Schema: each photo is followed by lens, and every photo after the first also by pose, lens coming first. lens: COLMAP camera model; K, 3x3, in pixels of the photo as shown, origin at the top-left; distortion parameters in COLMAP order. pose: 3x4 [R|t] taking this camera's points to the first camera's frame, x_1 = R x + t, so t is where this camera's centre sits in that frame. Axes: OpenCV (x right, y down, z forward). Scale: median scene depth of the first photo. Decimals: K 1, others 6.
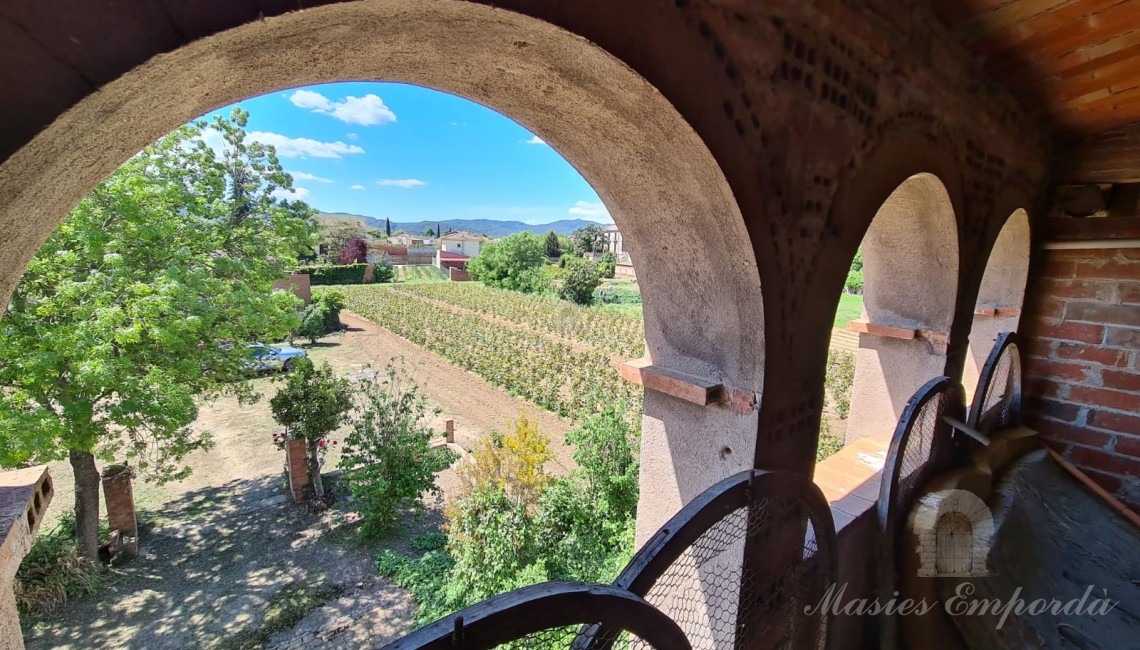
lens RADIAL K [[464.3, 0, 579.5], [0, 464.3, 332.6], [0, 0, 1]] dist [-0.002655, 0.001470]
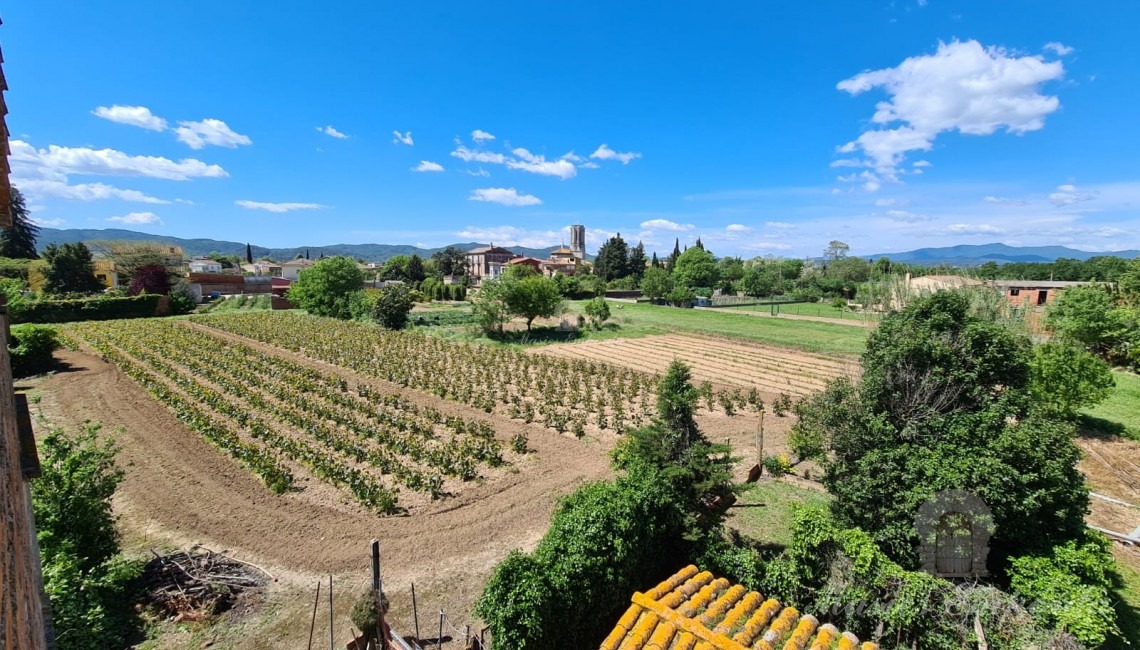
lens RADIAL K [[464.3, 0, 575.9], [0, 464.3, 333.3], [0, 0, 1]] dist [-0.002655, 0.001470]
pose [[0.979182, -0.050866, 0.196509, 0.141000], [0.059832, 0.997409, -0.039956, 0.008726], [-0.193967, 0.050881, 0.979688, -0.020550]]
